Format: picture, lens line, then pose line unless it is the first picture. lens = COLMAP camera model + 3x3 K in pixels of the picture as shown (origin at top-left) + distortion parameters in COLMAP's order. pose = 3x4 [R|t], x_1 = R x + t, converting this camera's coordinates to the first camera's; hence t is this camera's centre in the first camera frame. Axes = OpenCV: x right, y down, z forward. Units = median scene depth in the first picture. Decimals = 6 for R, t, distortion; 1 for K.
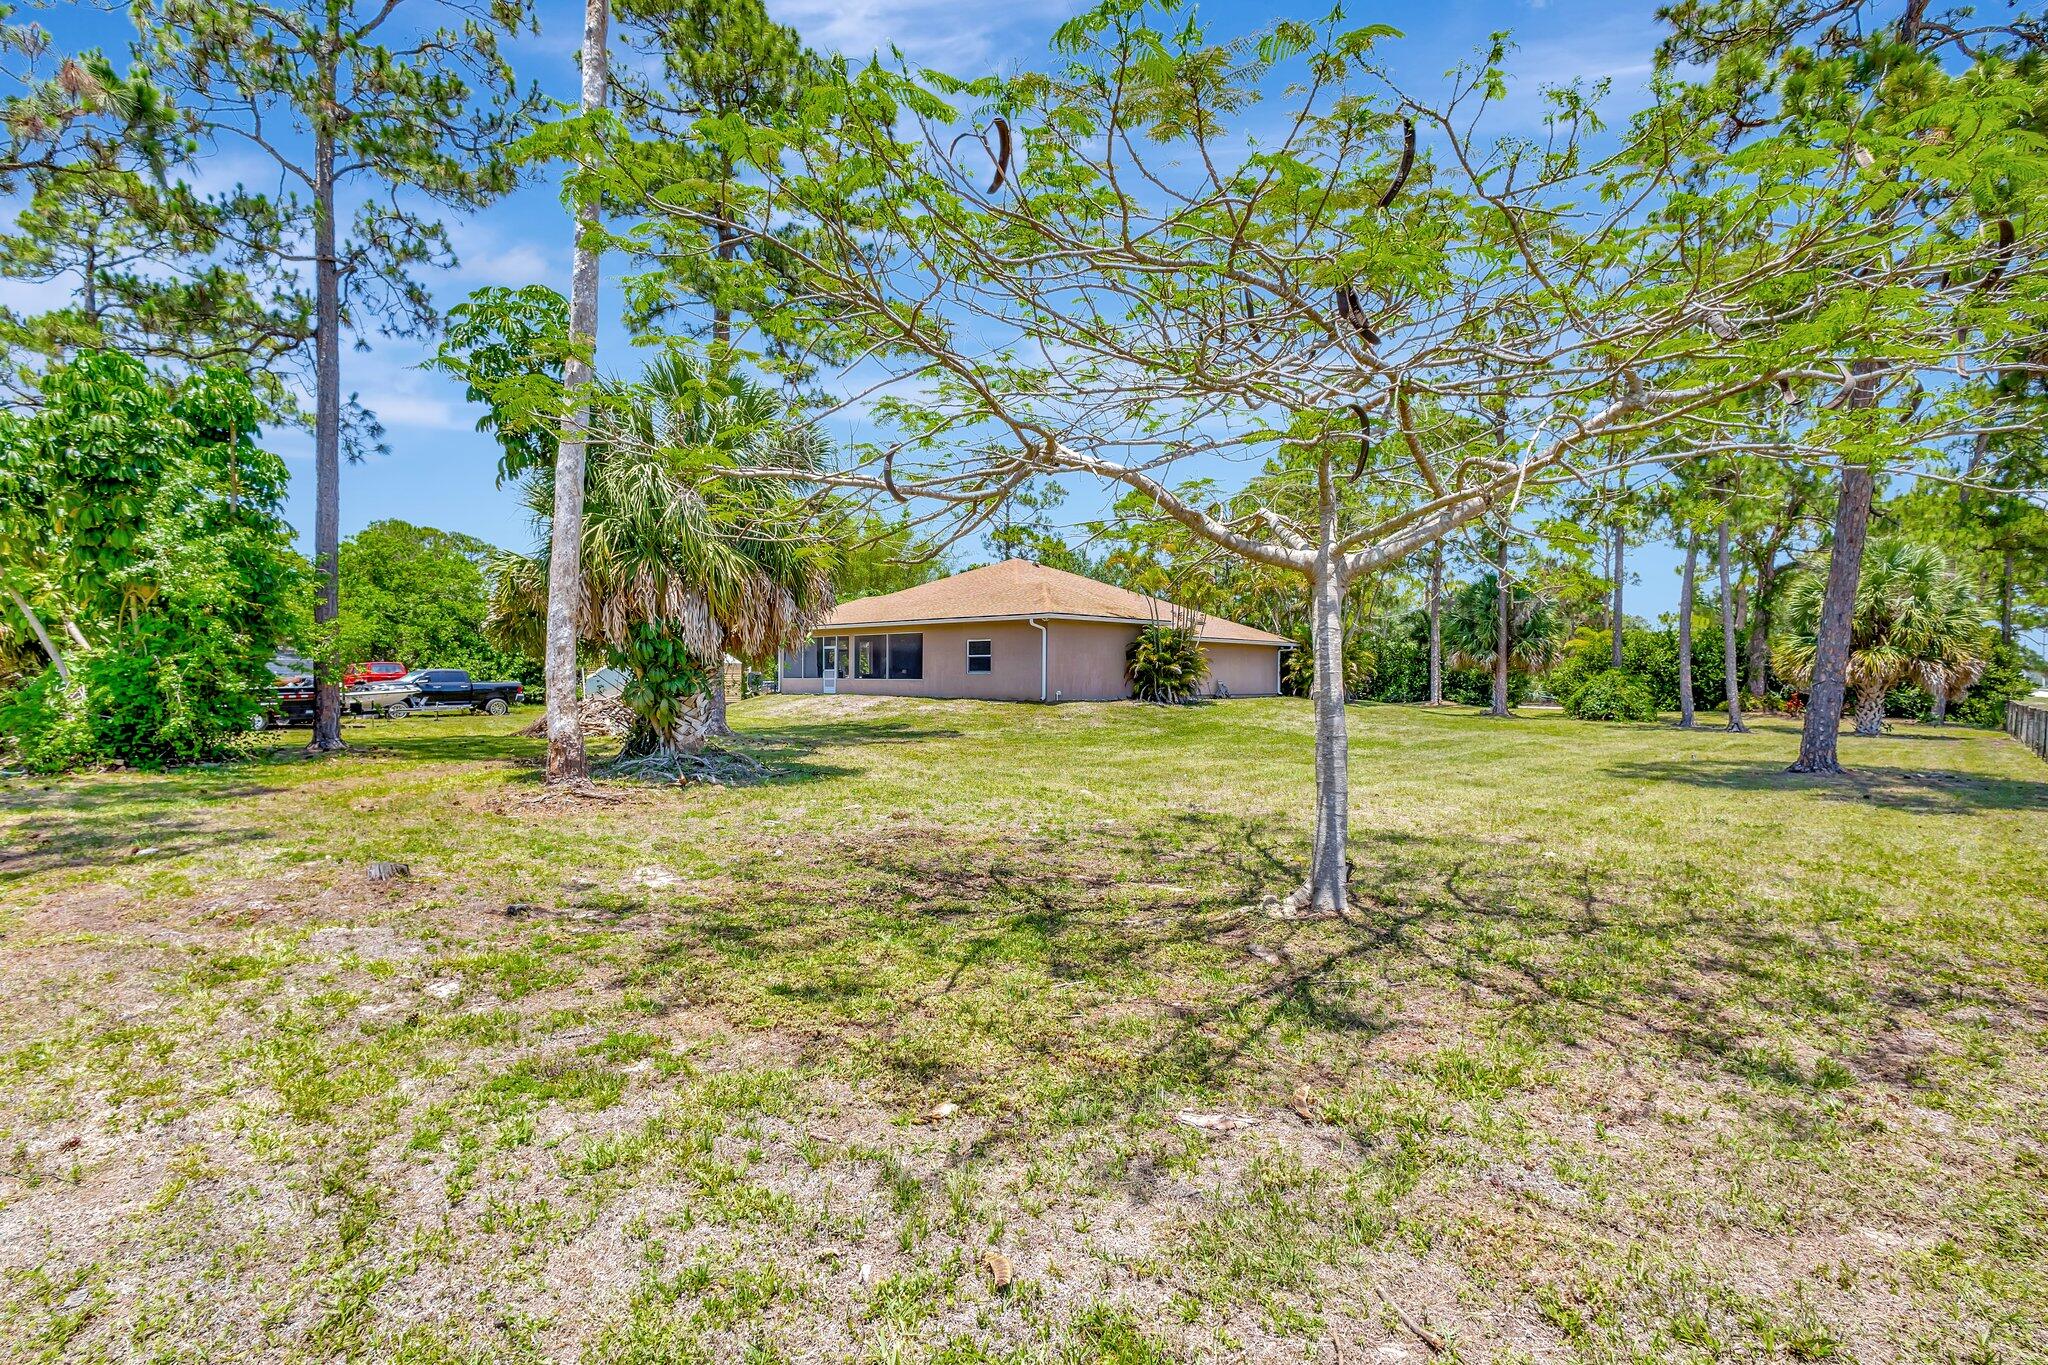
lens RADIAL K [[941.6, 0, 1012.9], [0, 941.6, 679.3], [0, 0, 1]] dist [0.010889, -0.003406]
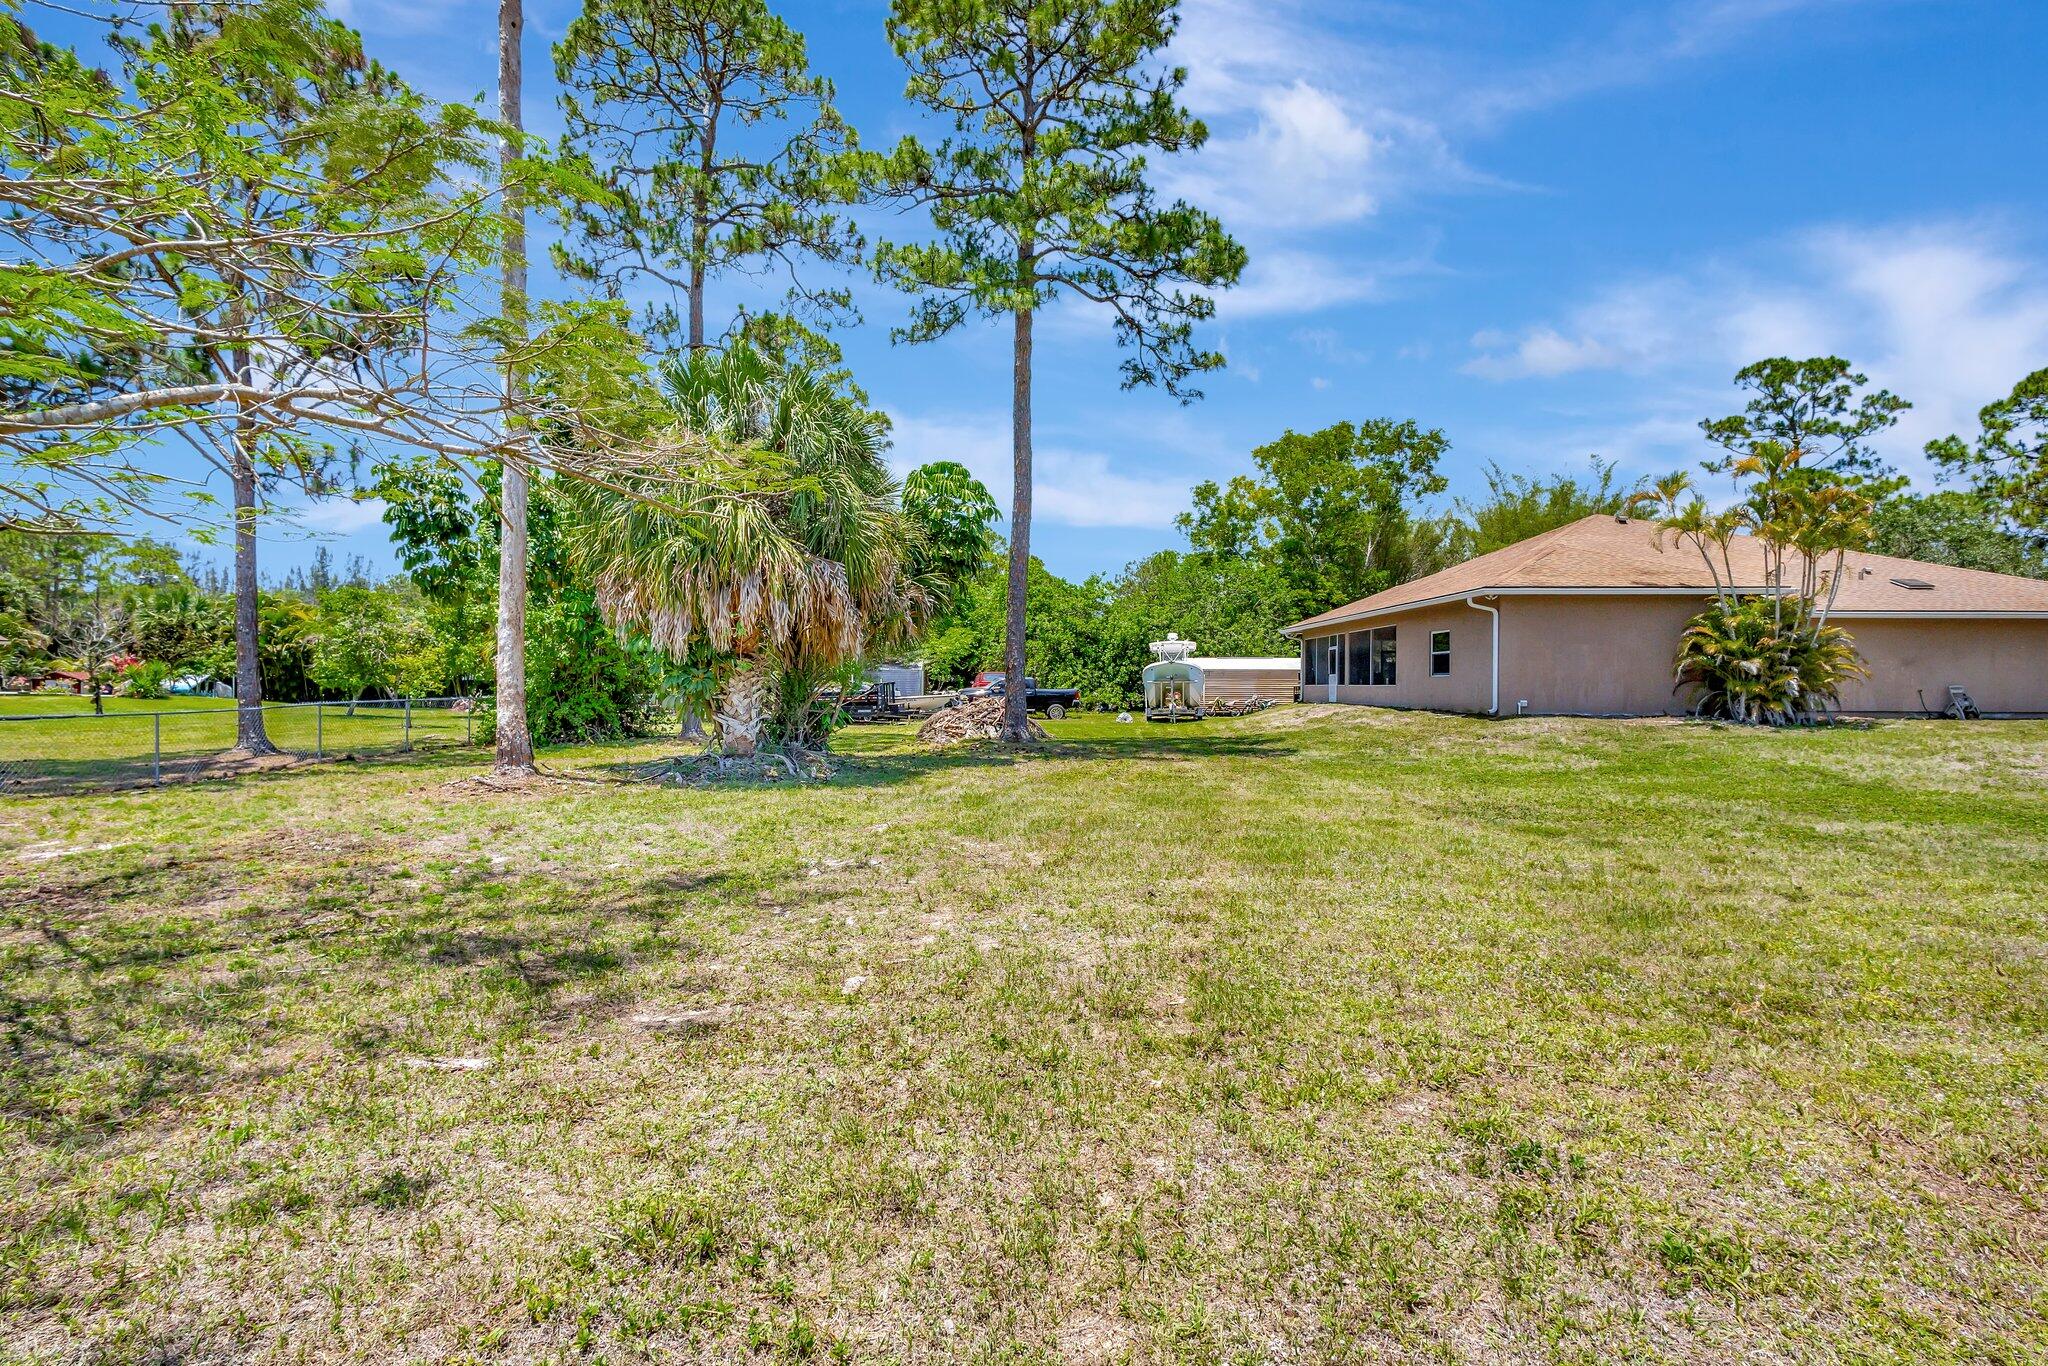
lens RADIAL K [[941.6, 0, 1022.4], [0, 941.6, 686.2], [0, 0, 1]] dist [0.010889, -0.003406]
pose [[0.698950, -0.000732, -0.715171, 0.216263], [-0.001805, 0.999994, -0.002787, 0.003333], [0.715169, 0.003239, 0.698944, 0.206558]]
